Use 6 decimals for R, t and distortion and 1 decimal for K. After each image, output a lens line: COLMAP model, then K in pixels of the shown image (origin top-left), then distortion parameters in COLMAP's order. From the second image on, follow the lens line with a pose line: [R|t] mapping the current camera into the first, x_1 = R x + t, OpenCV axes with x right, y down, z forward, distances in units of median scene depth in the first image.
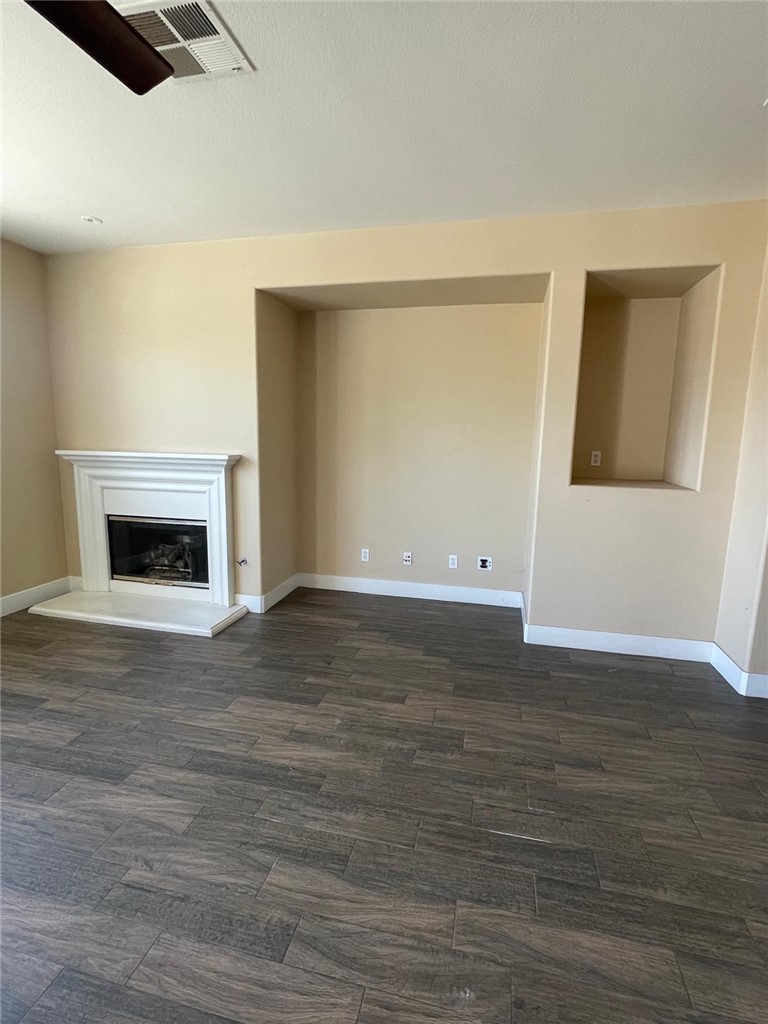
lens RADIAL K [[499.7, 0, 383.8], [0, 499.7, 512.2], [0, 0, 1]] dist [-0.002289, -0.000148]
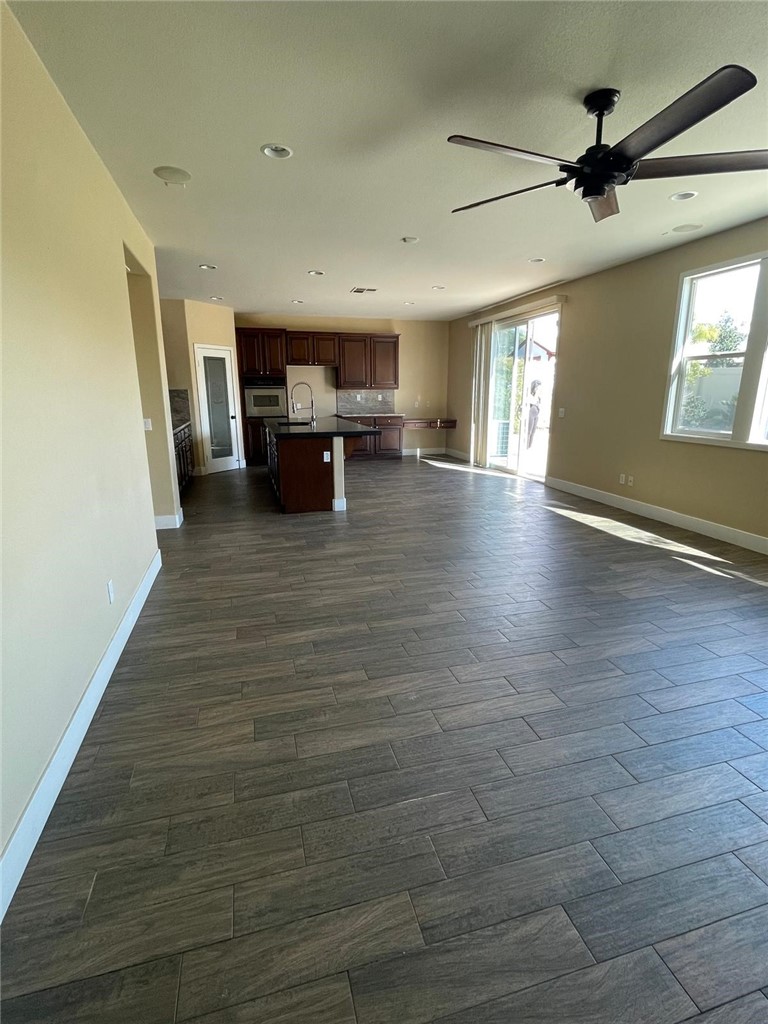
lens RADIAL K [[499.7, 0, 384.9], [0, 499.7, 511.9], [0, 0, 1]] dist [-0.002289, -0.000148]
pose [[-0.876004, 0.098310, -0.472179, 0.676259], [-0.087361, 0.930469, 0.355803, -0.194770], [0.474326, 0.352935, -0.806506, 1.408282]]
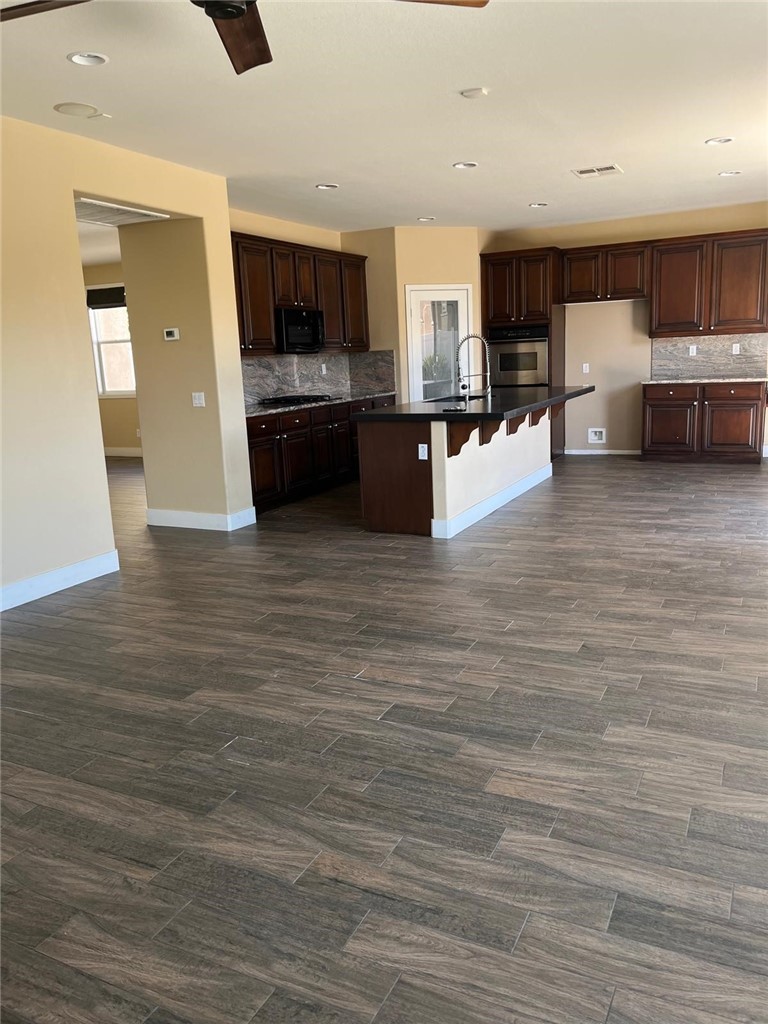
lens RADIAL K [[770.9, 0, 384.9], [0, 770.9, 511.9], [0, 0, 1]] dist [0.065235, -0.088343]
pose [[-0.973995, -0.023534, 0.225342, -0.955892], [0.058087, 0.935411, 0.348758, -0.236507], [-0.218995, 0.352778, -0.909719, 1.534106]]
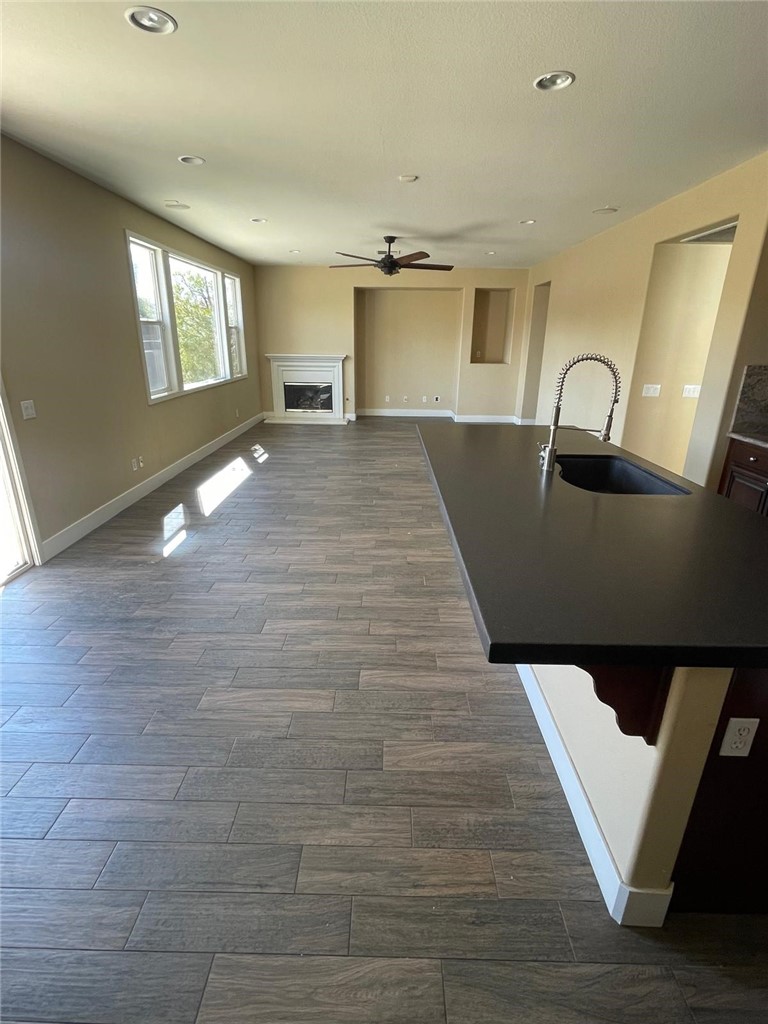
lens RADIAL K [[499.7, 0, 386.5], [0, 499.7, 527.9], [0, 0, 1]] dist [-0.002289, -0.000148]
pose [[0.974547, -0.086471, 0.206834, -1.304687], [0.040756, 0.975580, 0.215831, 0.381084], [-0.220446, -0.201908, 0.954273, -3.084550]]
